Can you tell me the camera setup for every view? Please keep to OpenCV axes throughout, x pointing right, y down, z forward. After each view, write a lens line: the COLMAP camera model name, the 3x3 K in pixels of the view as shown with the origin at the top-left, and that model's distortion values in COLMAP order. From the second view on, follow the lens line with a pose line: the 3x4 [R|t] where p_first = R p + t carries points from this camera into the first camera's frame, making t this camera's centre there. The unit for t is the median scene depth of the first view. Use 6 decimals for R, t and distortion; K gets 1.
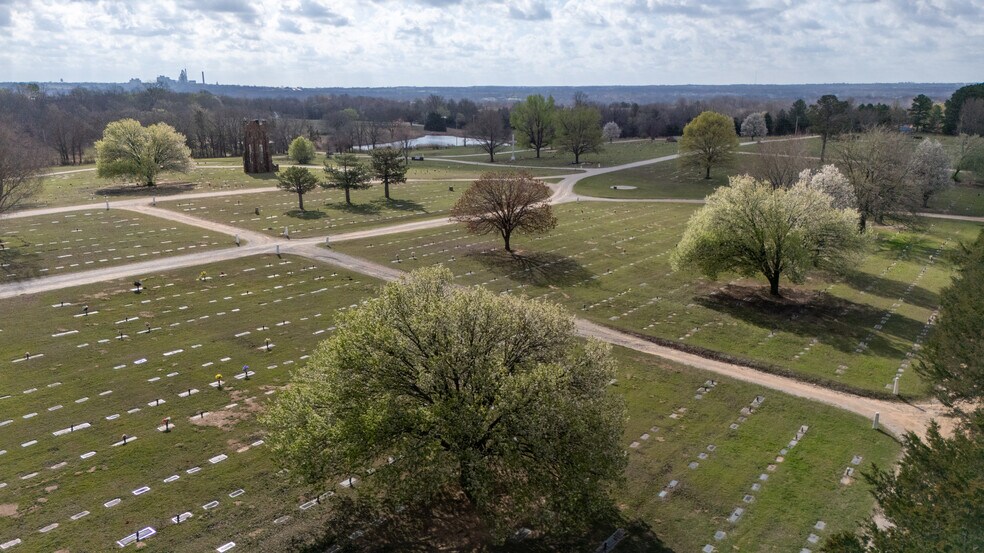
lens RADIAL K [[734.7, 0, 492.0], [0, 734.7, 276.5], [0, 0, 1]] dist [0.059350, -0.000348]
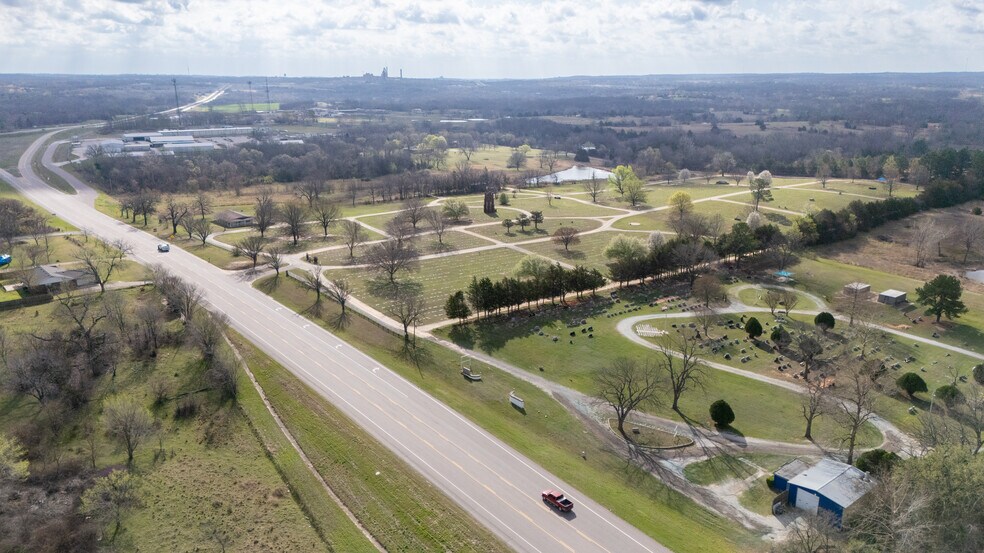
lens RADIAL K [[734.7, 0, 492.0], [0, 734.7, 276.5], [0, 0, 1]] dist [0.059350, -0.000348]
pose [[0.973423, 0.066008, -0.219294, 0.367076], [-0.061695, 0.997744, 0.026466, 0.018823], [0.220546, -0.012233, 0.975300, -2.037846]]
